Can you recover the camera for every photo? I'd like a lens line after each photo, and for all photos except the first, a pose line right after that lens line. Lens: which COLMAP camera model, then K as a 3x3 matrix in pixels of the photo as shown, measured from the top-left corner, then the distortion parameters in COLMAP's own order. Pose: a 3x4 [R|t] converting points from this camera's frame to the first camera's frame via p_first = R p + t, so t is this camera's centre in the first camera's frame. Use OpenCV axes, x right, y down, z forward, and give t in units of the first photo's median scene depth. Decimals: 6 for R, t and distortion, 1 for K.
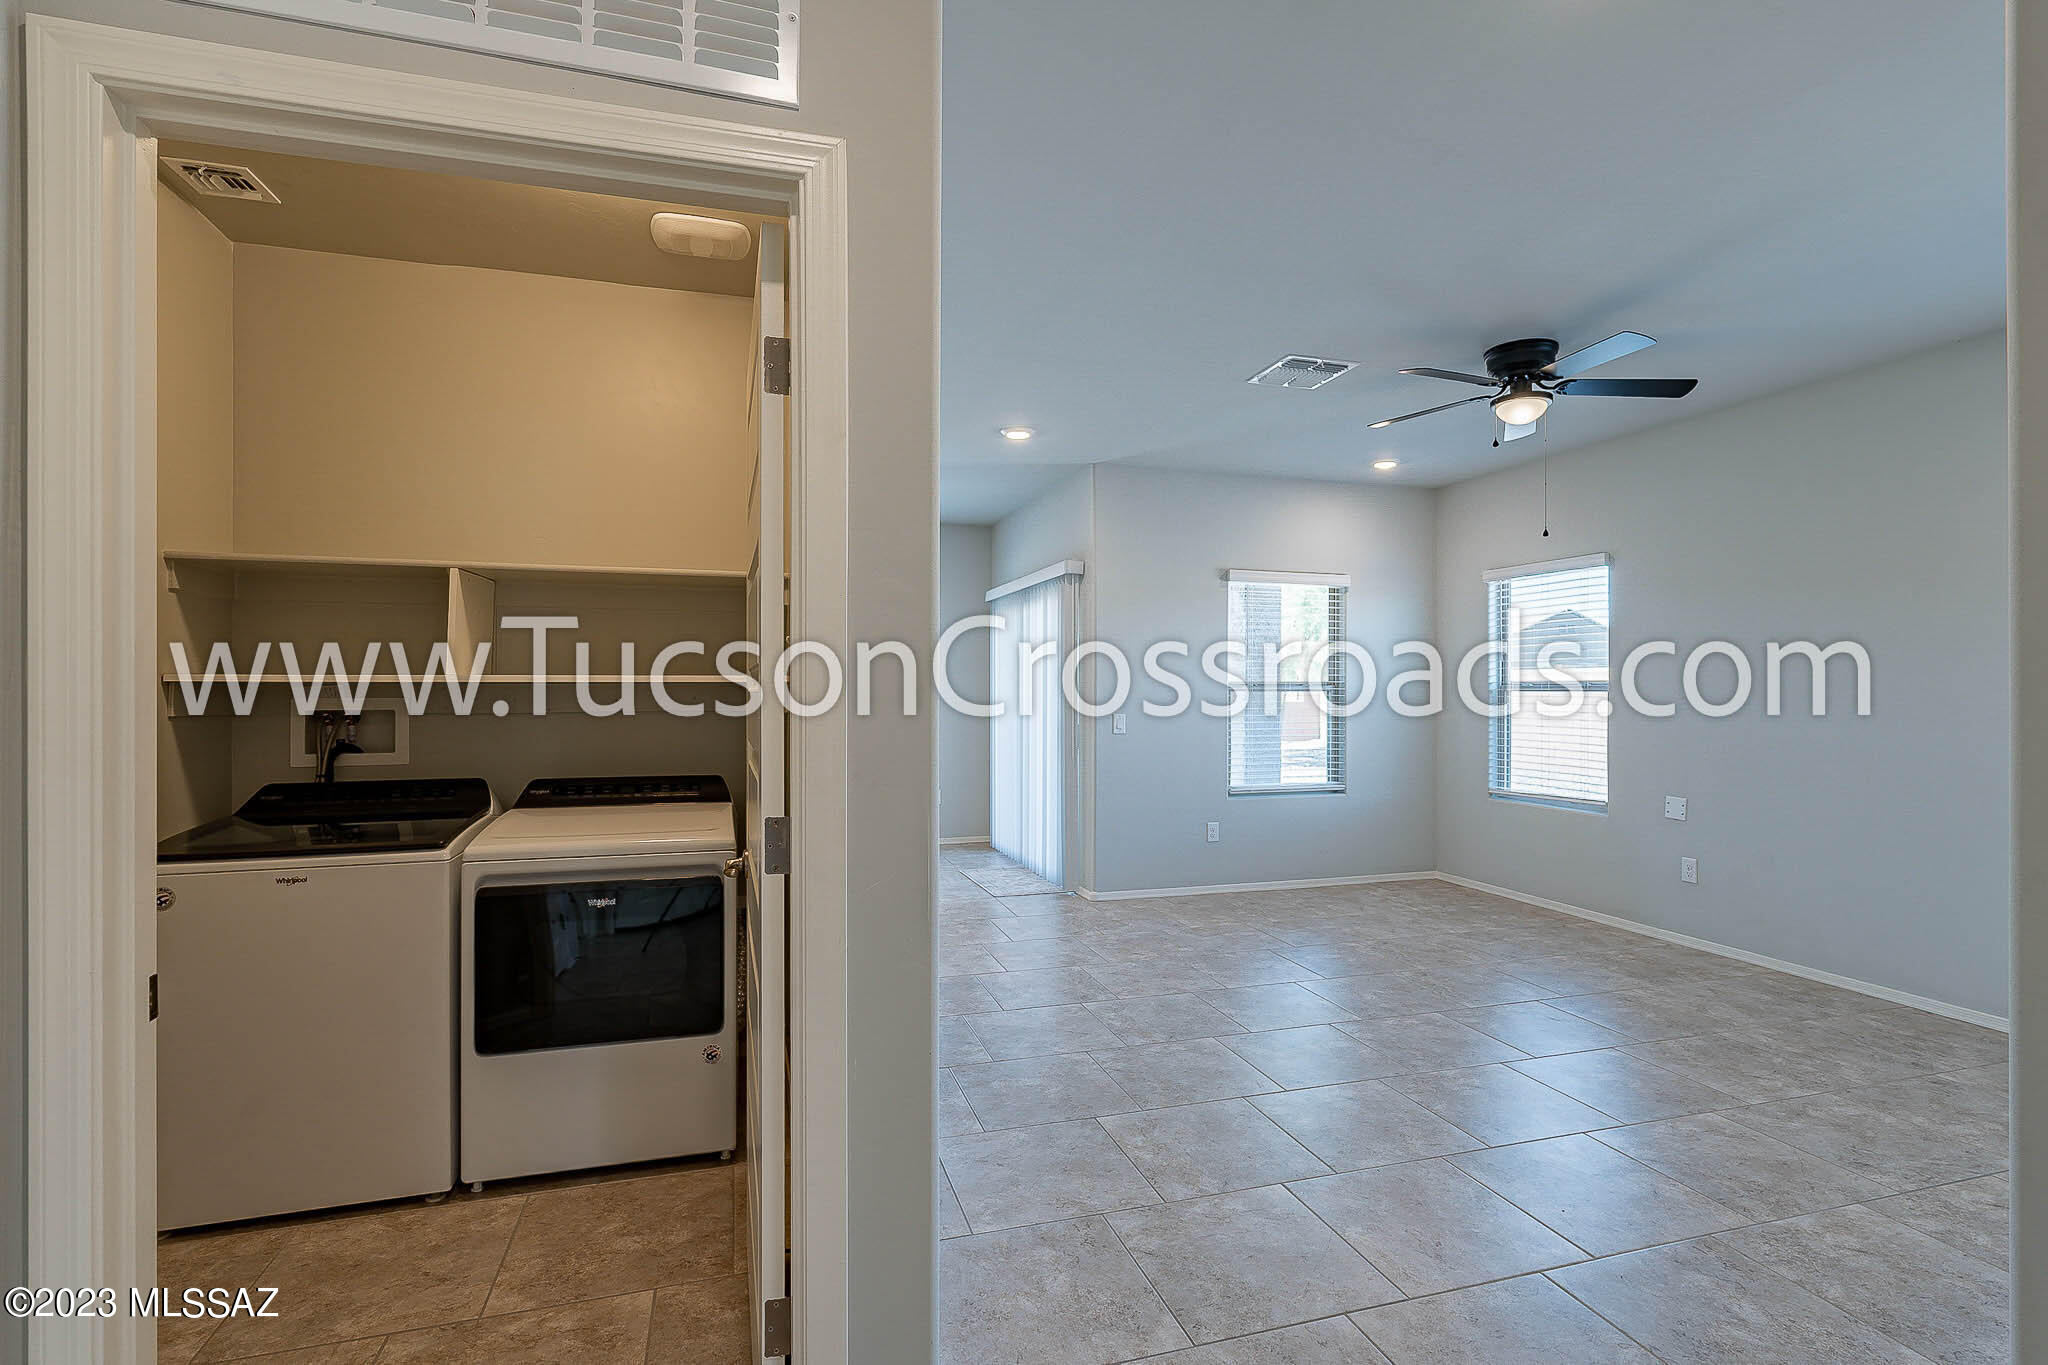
lens RADIAL K [[946.5, 0, 1017.6], [0, 946.5, 683.5], [0, 0, 1]] dist [-0.003541, 0.000002]
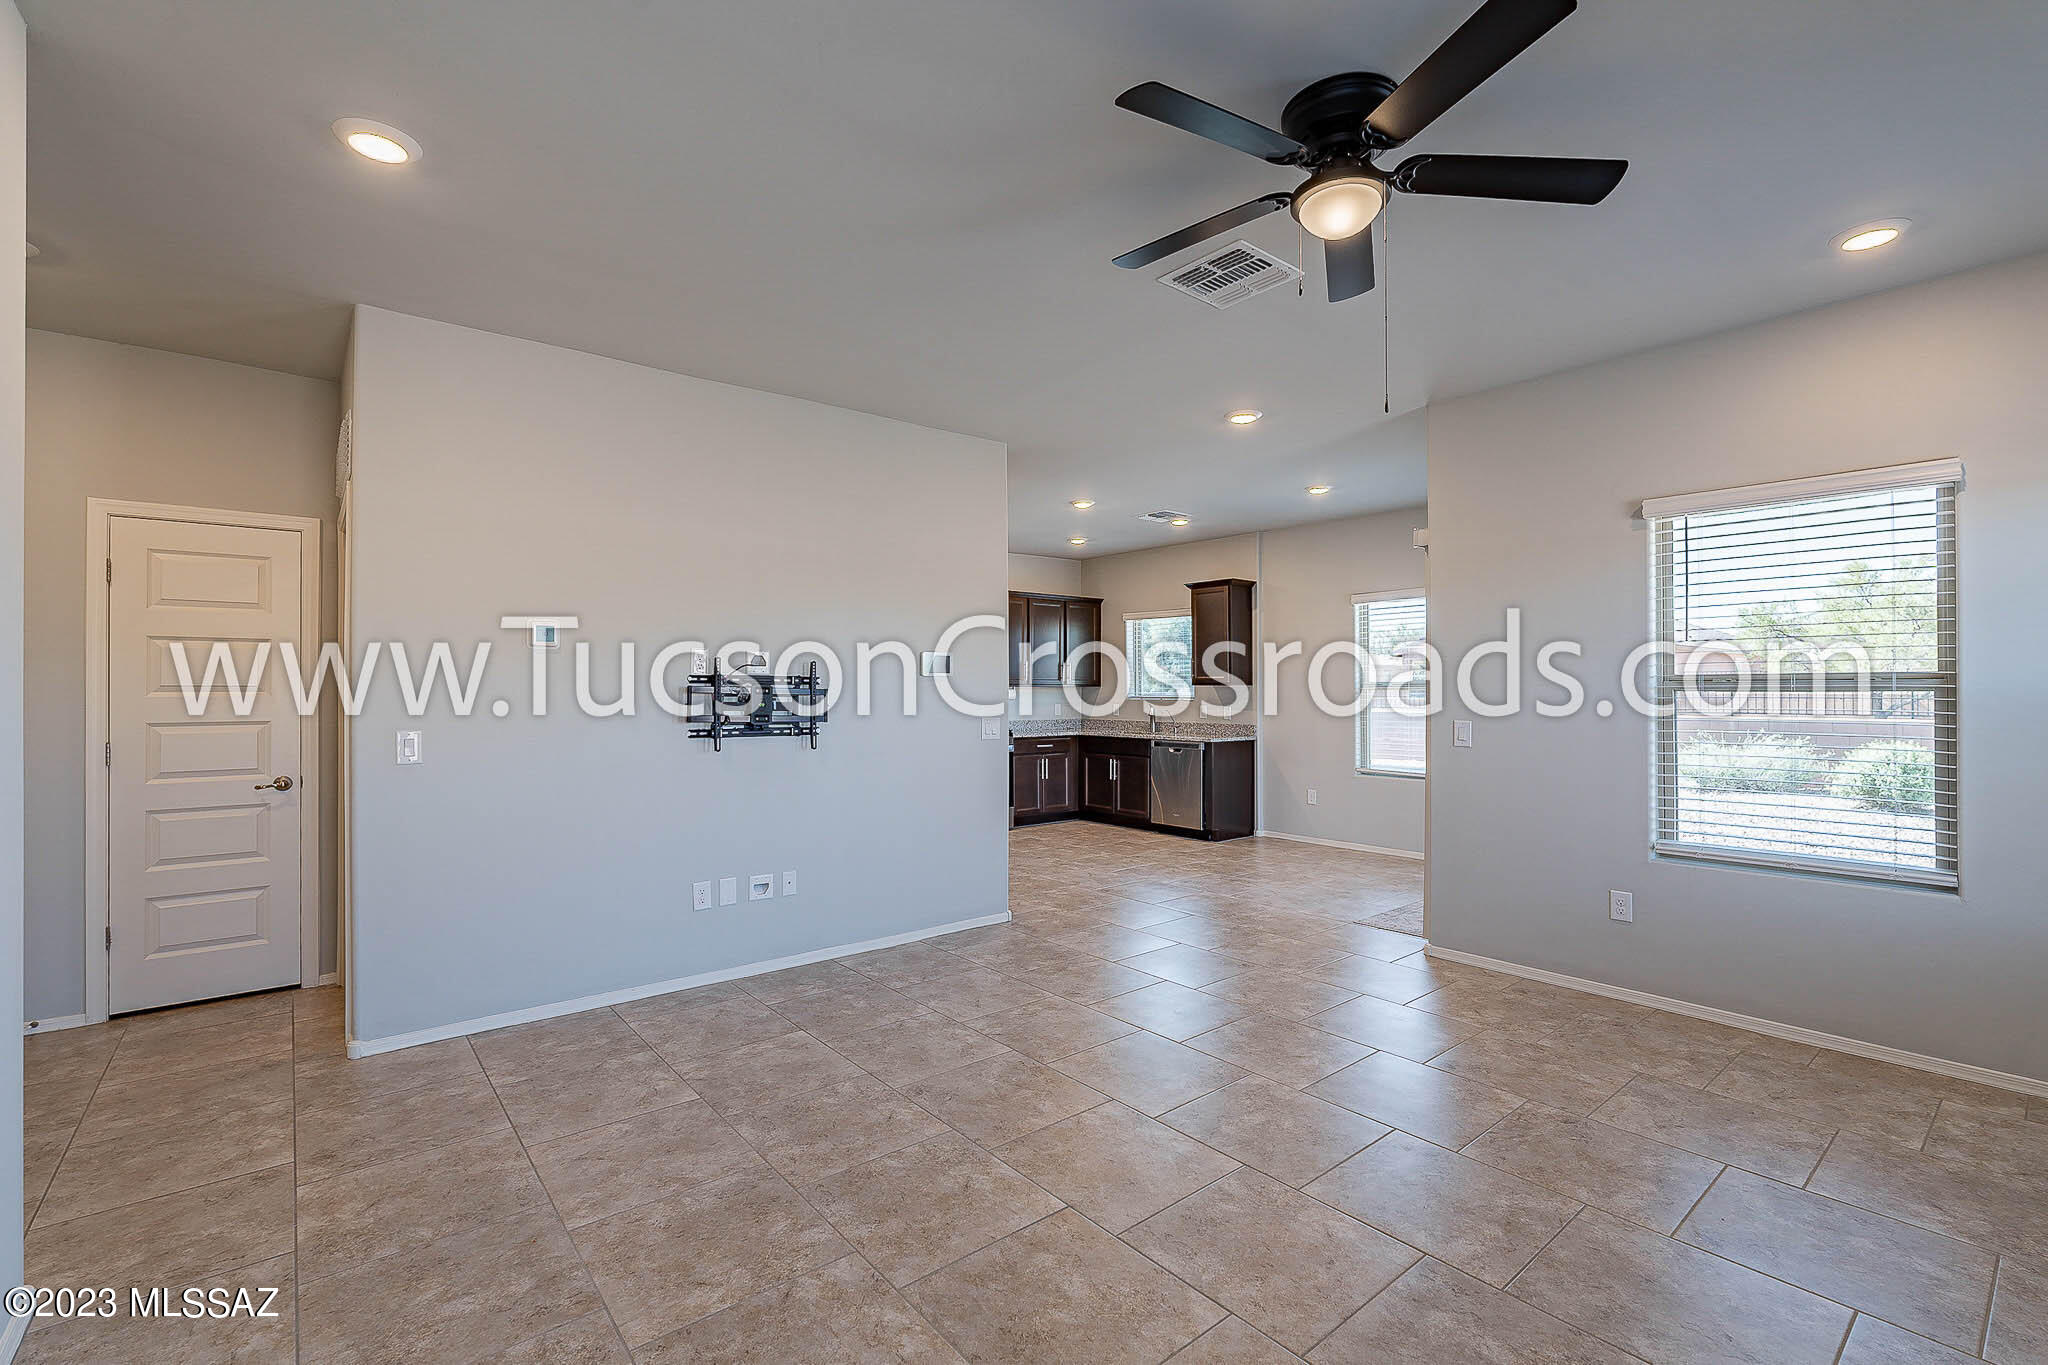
lens RADIAL K [[894.0, 0, 1023.7], [0, 894.0, 684.6], [0, 0, 1]] dist [-0.004557, 0.000983]
pose [[0.395408, -0.004927, -0.918493, 0.765952], [0.006498, 0.999976, -0.002567, 0.004388], [0.918483, -0.004954, 0.395430, 0.479098]]
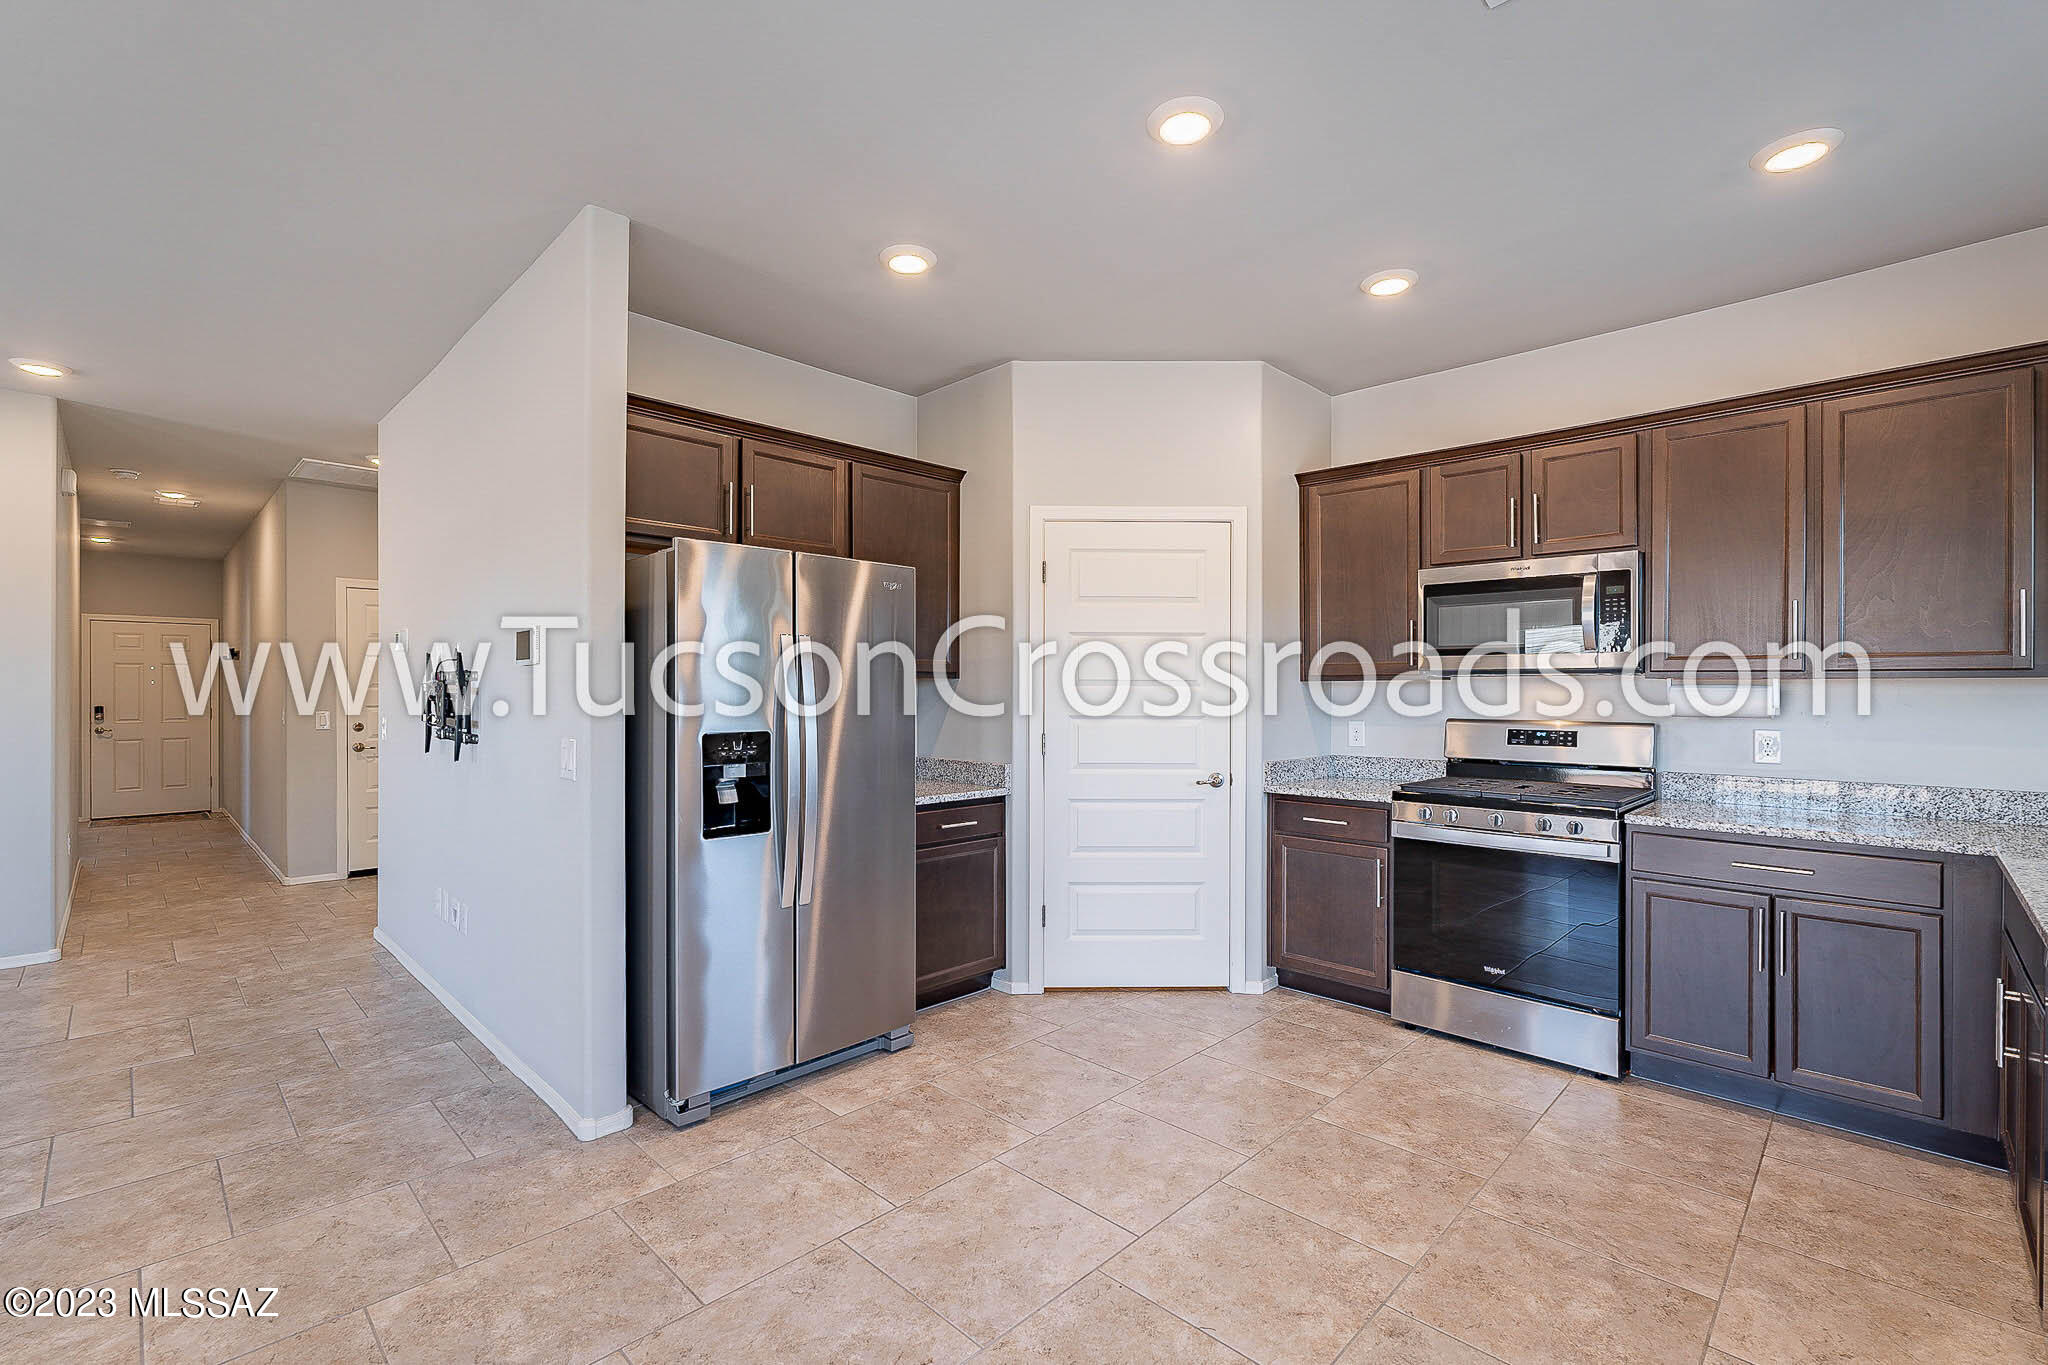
lens RADIAL K [[894.0, 0, 1021.0], [0, 894.0, 689.8], [0, 0, 1]] dist [-0.004557, 0.000983]
pose [[-0.875059, 0.001227, -0.484015, -0.165190], [0.003915, 0.999982, -0.004544, 0.012133], [0.484000, -0.005872, -0.875048, 1.461937]]
